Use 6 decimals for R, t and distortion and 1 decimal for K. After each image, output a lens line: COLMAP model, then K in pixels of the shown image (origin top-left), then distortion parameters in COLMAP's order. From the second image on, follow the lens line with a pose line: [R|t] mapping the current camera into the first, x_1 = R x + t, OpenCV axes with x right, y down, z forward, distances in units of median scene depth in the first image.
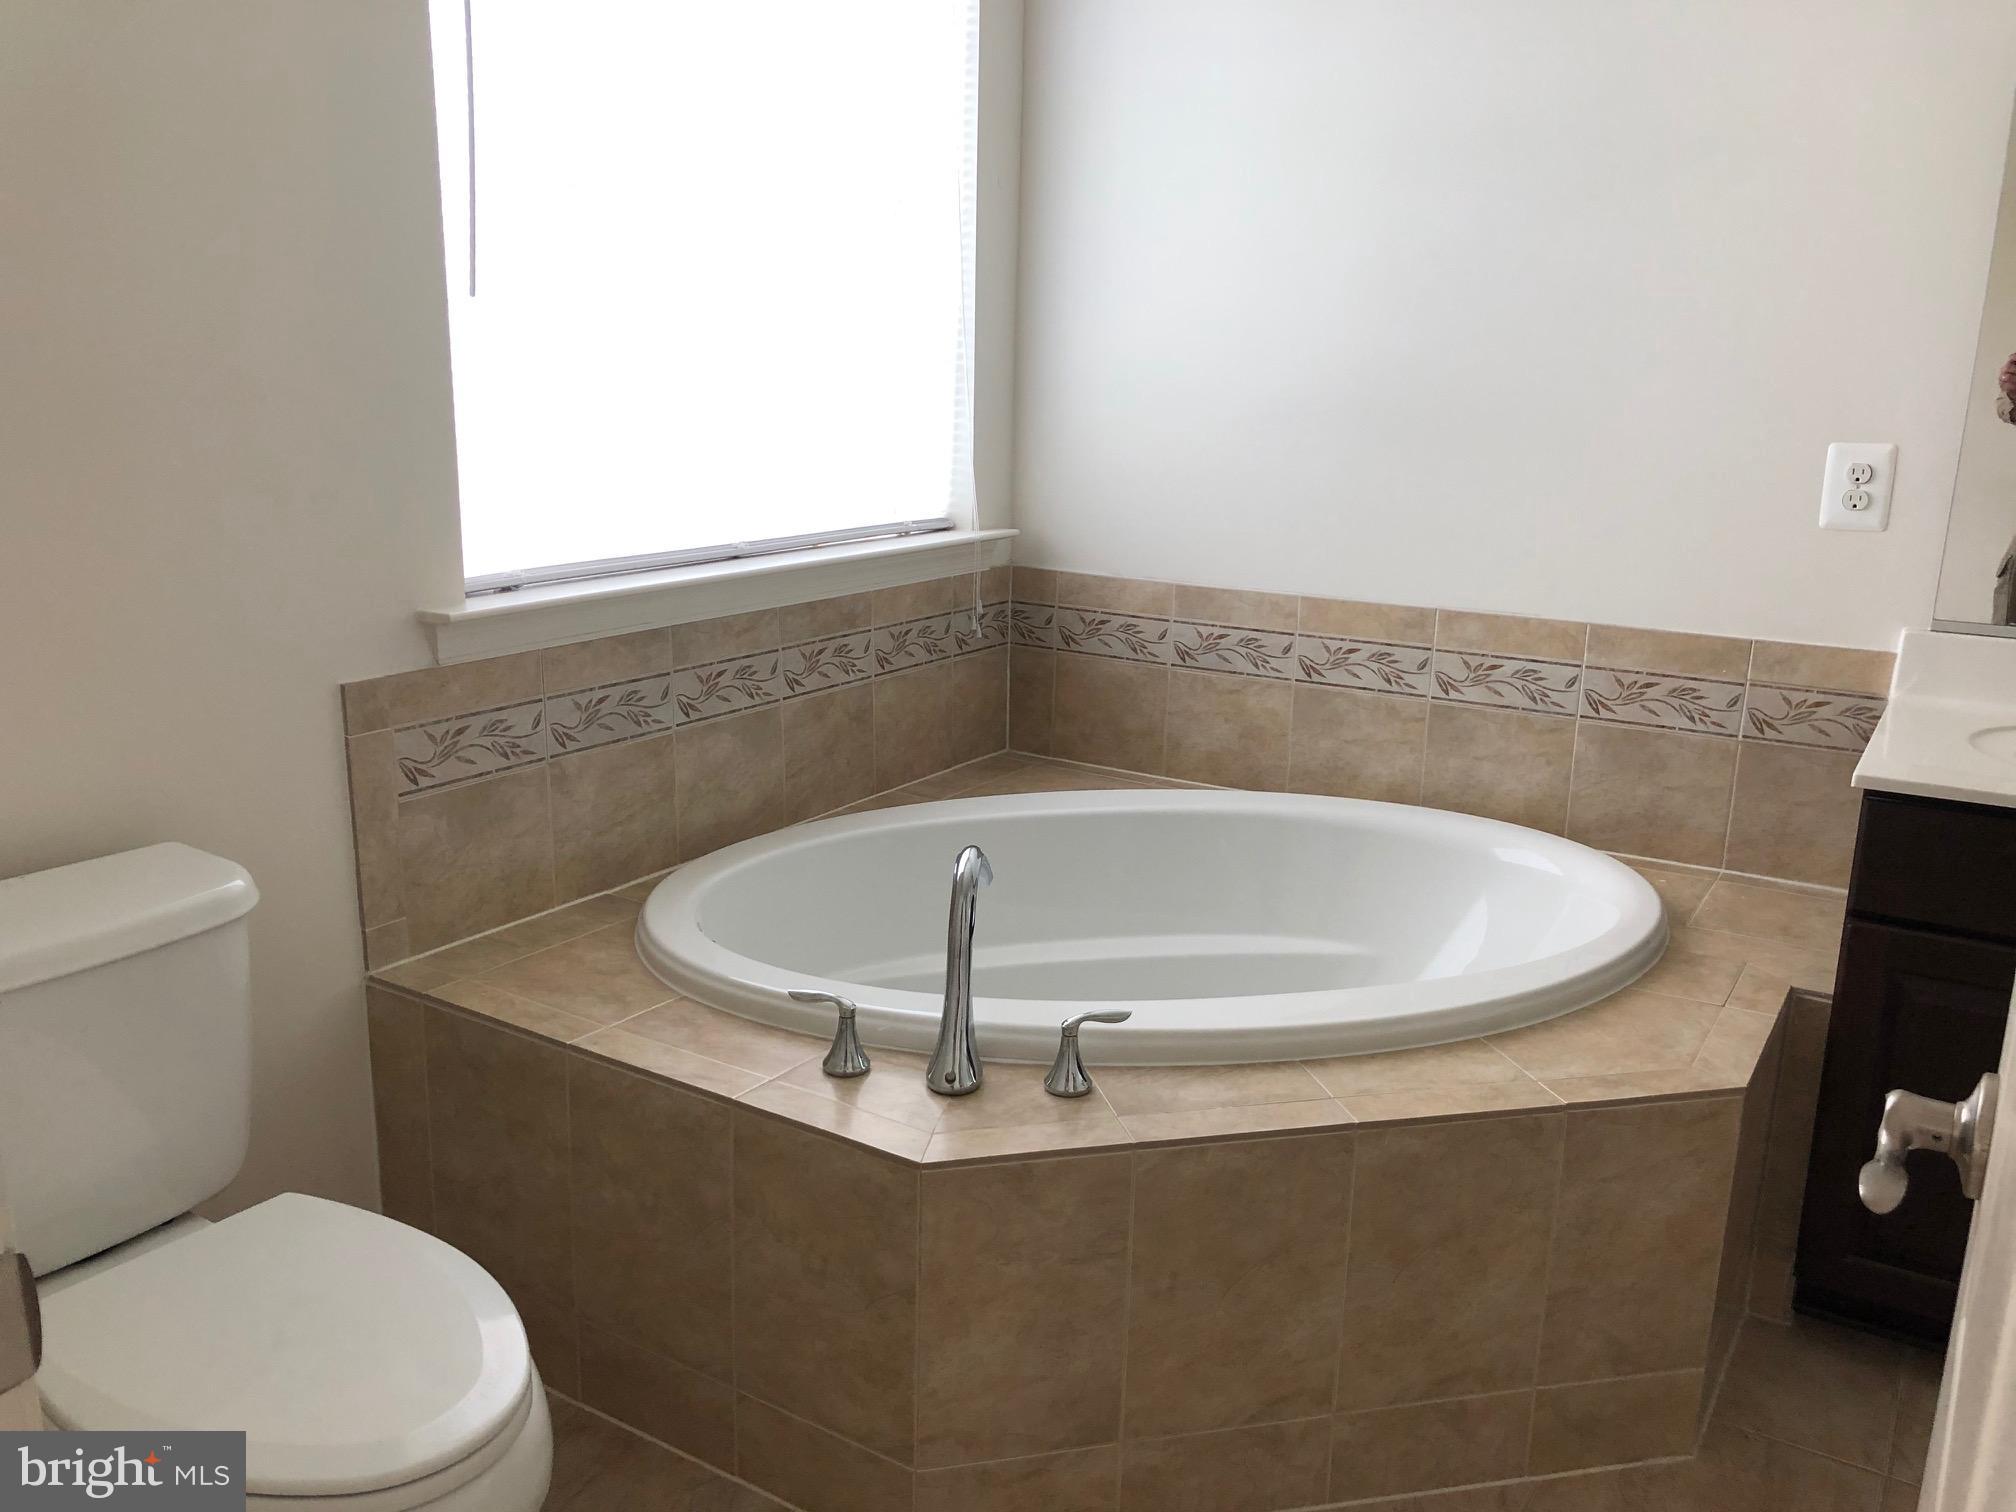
lens RADIAL K [[1621.6, 0, 1006.4], [0, 1621.6, 750.0], [0, 0, 1]] dist [0.012317, -0.012011]
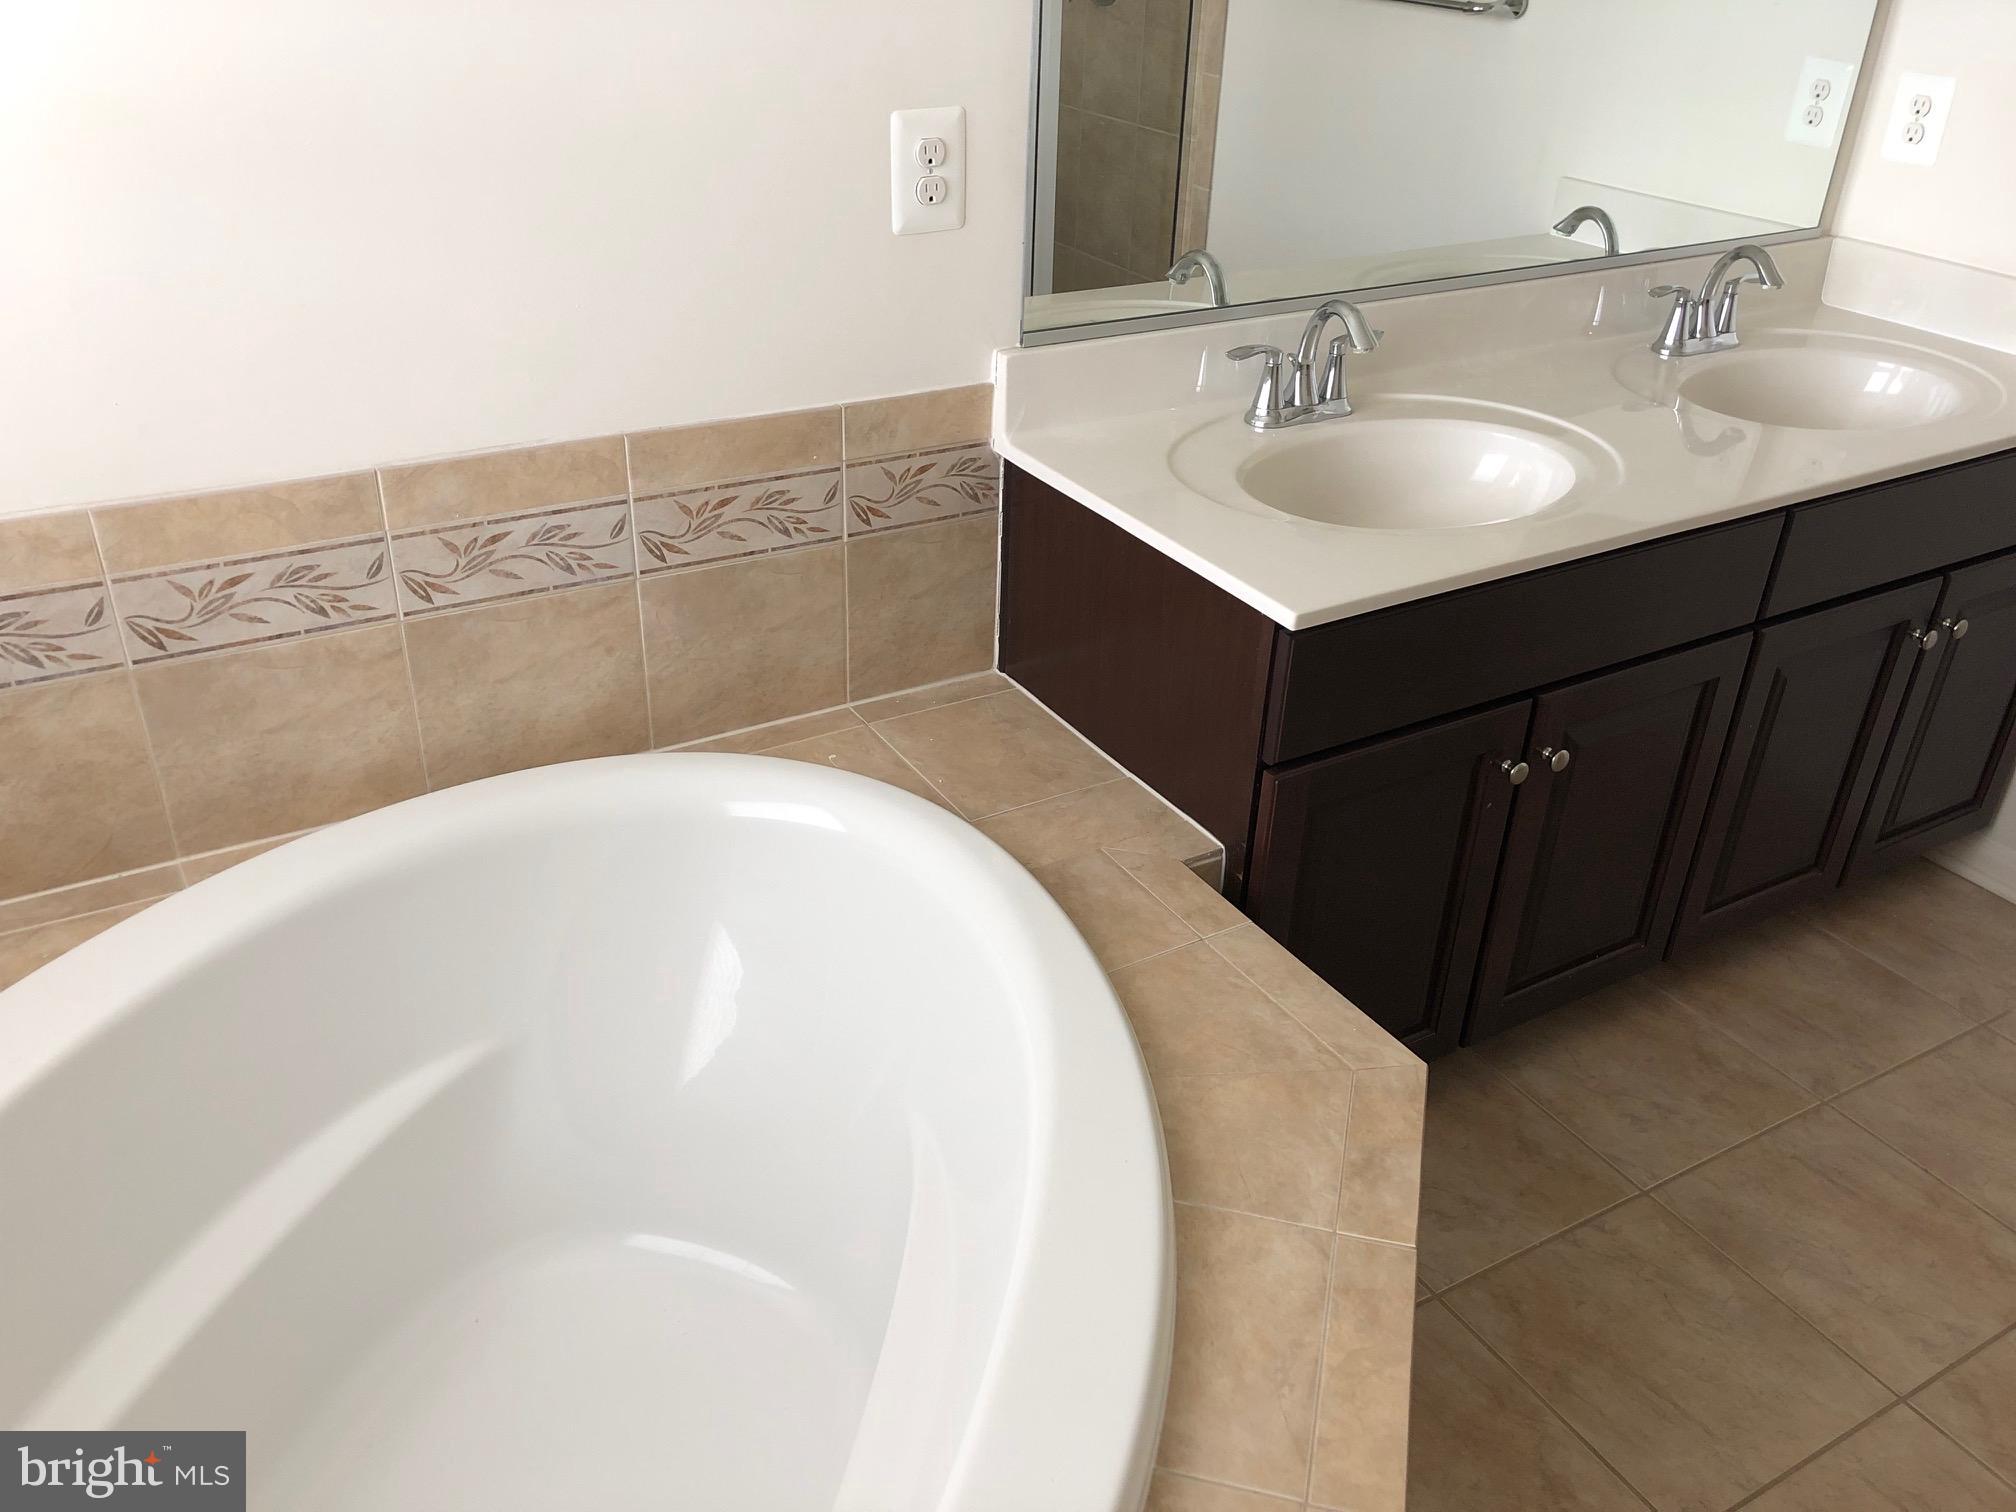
lens RADIAL K [[1621.6, 0, 1002.0], [0, 1621.6, 771.8], [0, 0, 1]] dist [0.012317, -0.012011]
pose [[0.465822, -0.443457, 0.765739, -0.120696], [0.191979, 0.895396, 0.401758, -0.184960], [-0.863802, -0.040142, 0.502229, 0.534133]]
